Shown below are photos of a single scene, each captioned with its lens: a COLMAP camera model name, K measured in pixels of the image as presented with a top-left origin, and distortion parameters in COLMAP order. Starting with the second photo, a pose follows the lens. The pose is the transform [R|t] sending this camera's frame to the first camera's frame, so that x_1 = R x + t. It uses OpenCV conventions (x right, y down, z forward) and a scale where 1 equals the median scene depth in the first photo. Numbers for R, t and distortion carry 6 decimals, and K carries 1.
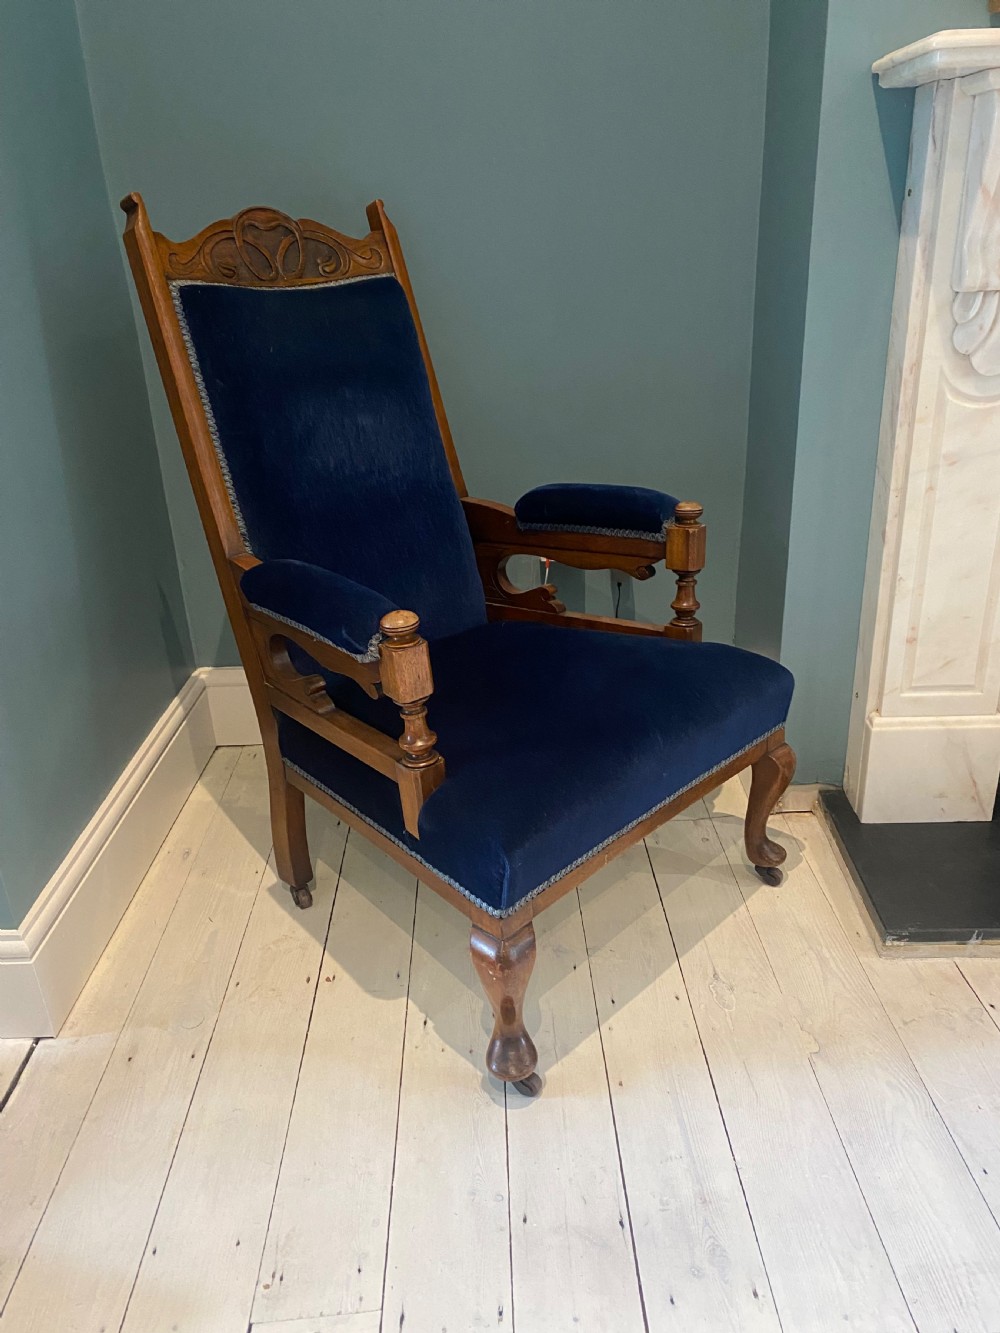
lens RADIAL K [[1019.1, 0, 502.5], [0, 1019.1, 671.1], [0, 0, 1]] dist [0.014970, -0.018675]
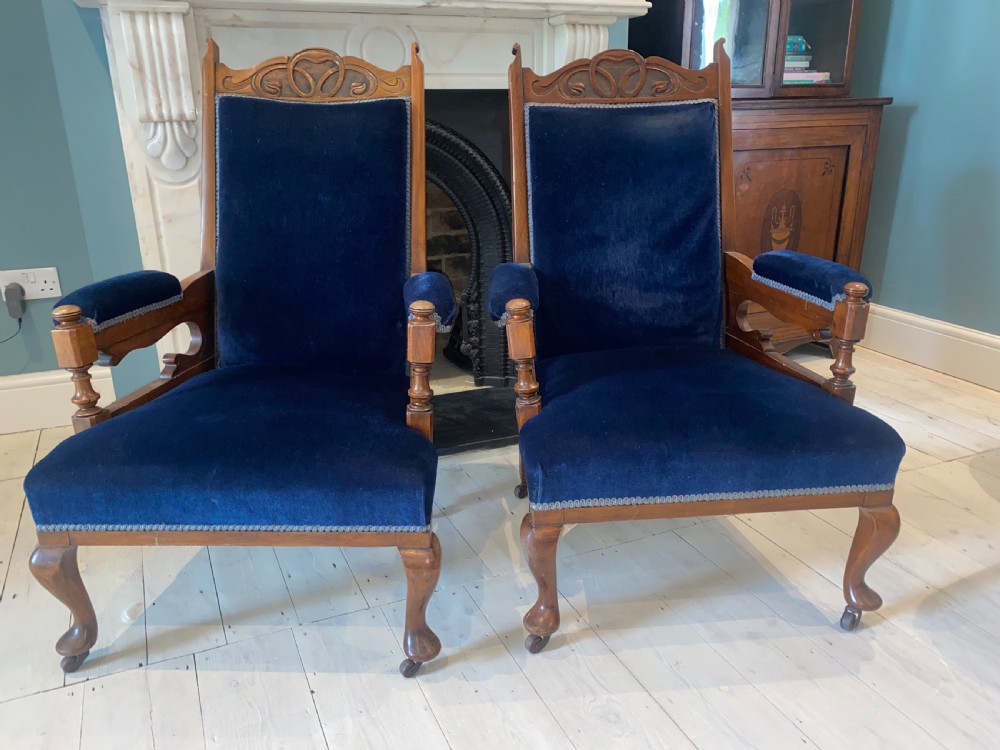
lens RADIAL K [[764.5, 0, 492.5], [0, 764.5, 373.8], [0, 0, 1]] dist [0.014970, -0.018675]
pose [[0.670752, 0.278037, -0.687595, 0.862939], [-0.307071, 0.947992, 0.083782, -0.192734], [0.675129, 0.154944, 0.721244, 0.479805]]
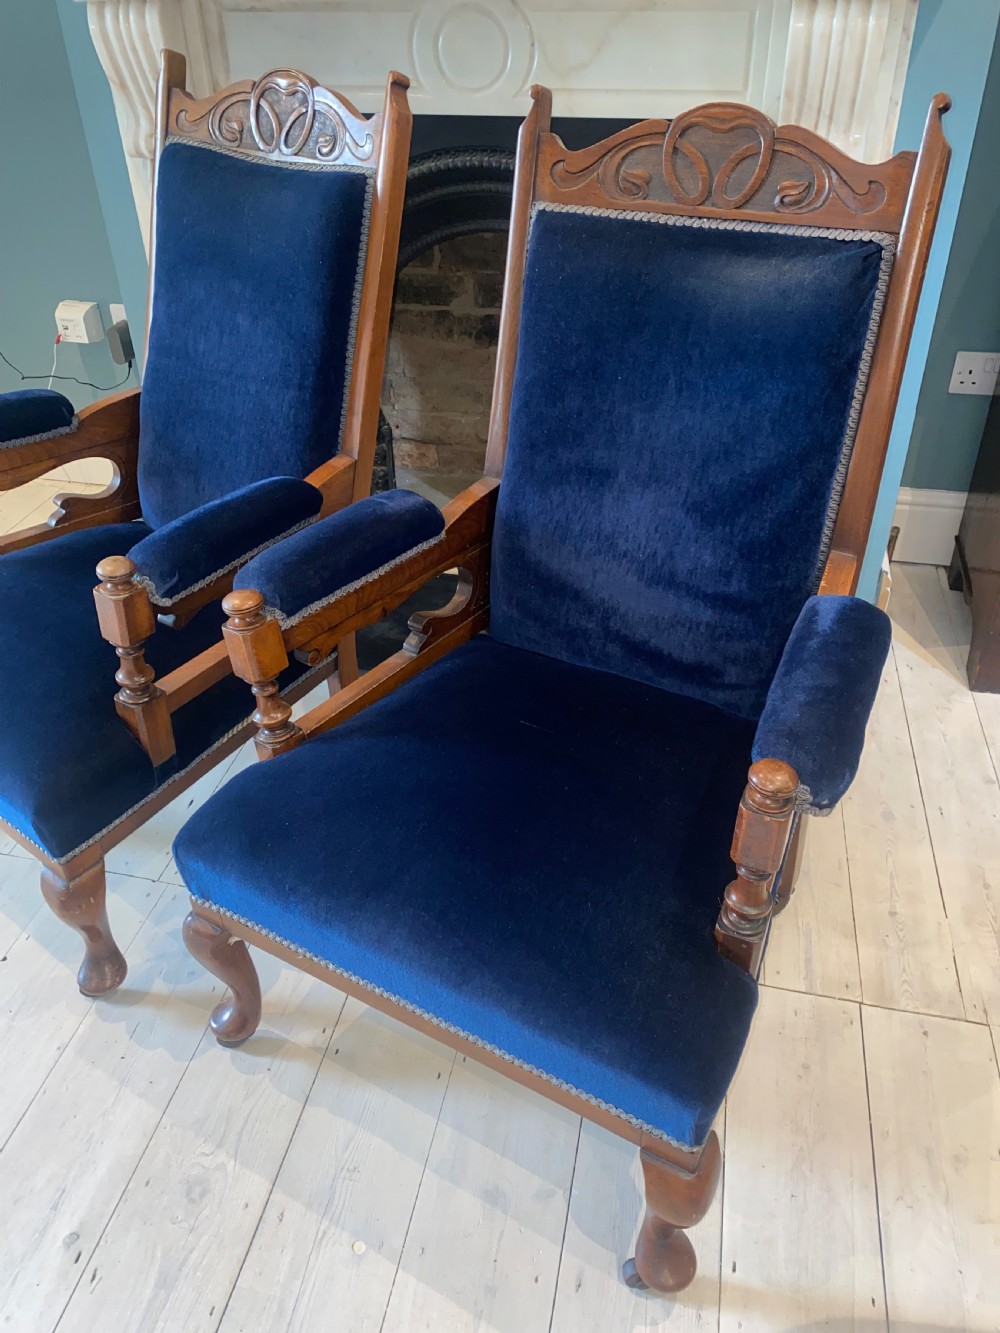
lens RADIAL K [[1019.1, 0, 501.6], [0, 1019.1, 659.2], [0, 0, 1]] dist [0.014970, -0.018675]
pose [[0.114473, 0.600572, -0.791334, 0.898583], [-0.381489, 0.762070, 0.523178, -0.642999], [0.917258, 0.241996, 0.316348, 1.076421]]
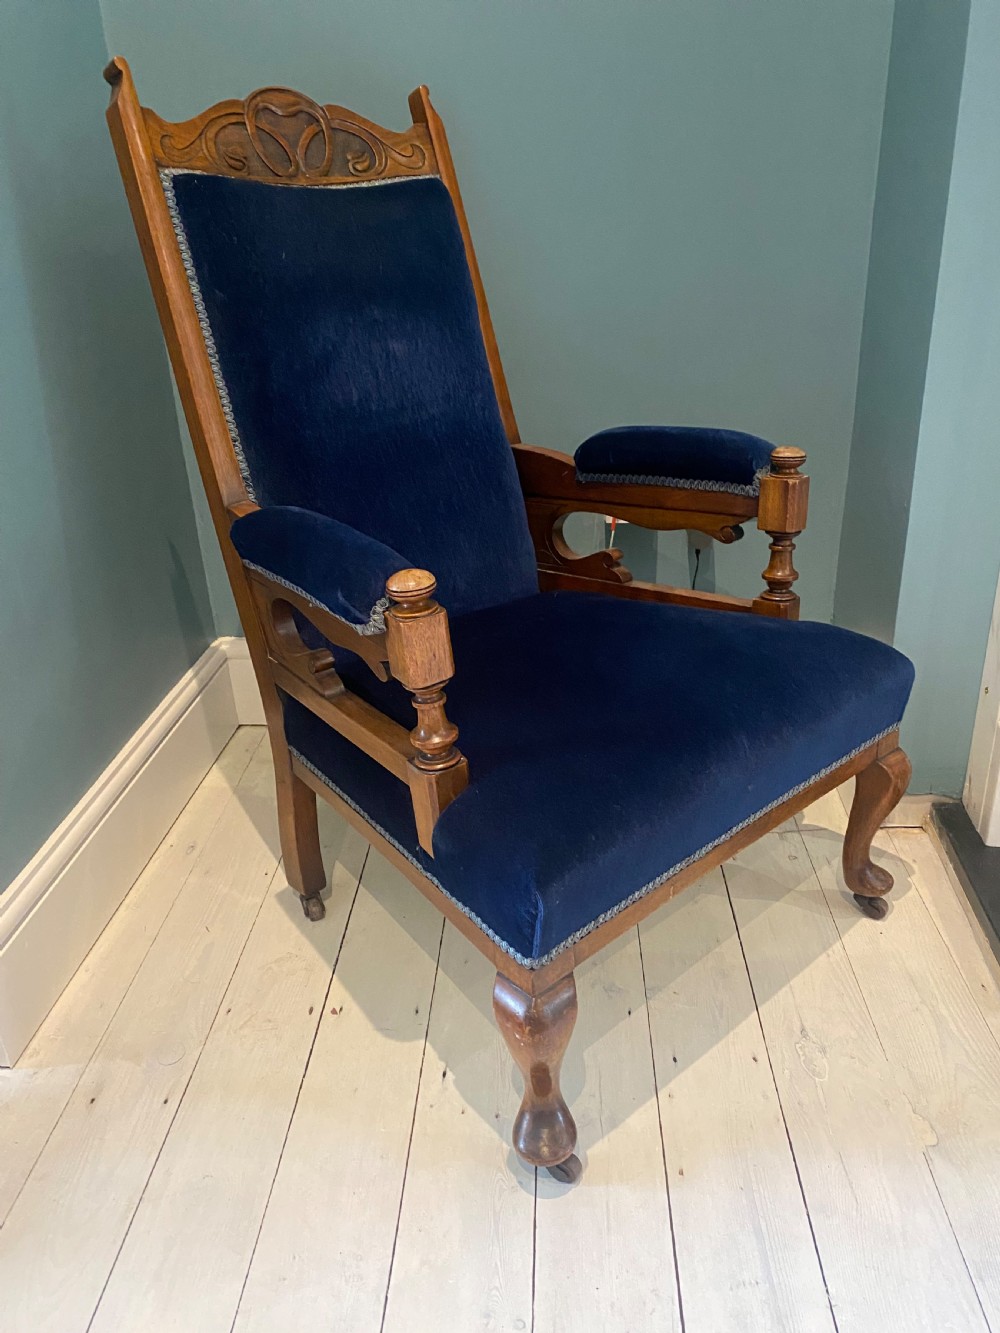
lens RADIAL K [[1019.1, 0, 499.6], [0, 1019.1, 673.4], [0, 0, 1]] dist [0.014970, -0.018675]
pose [[0.996981, 0.027708, -0.072538, 0.018527], [-0.025907, 0.999335, 0.025653, -0.001286], [0.073200, -0.023696, 0.997036, 0.177532]]
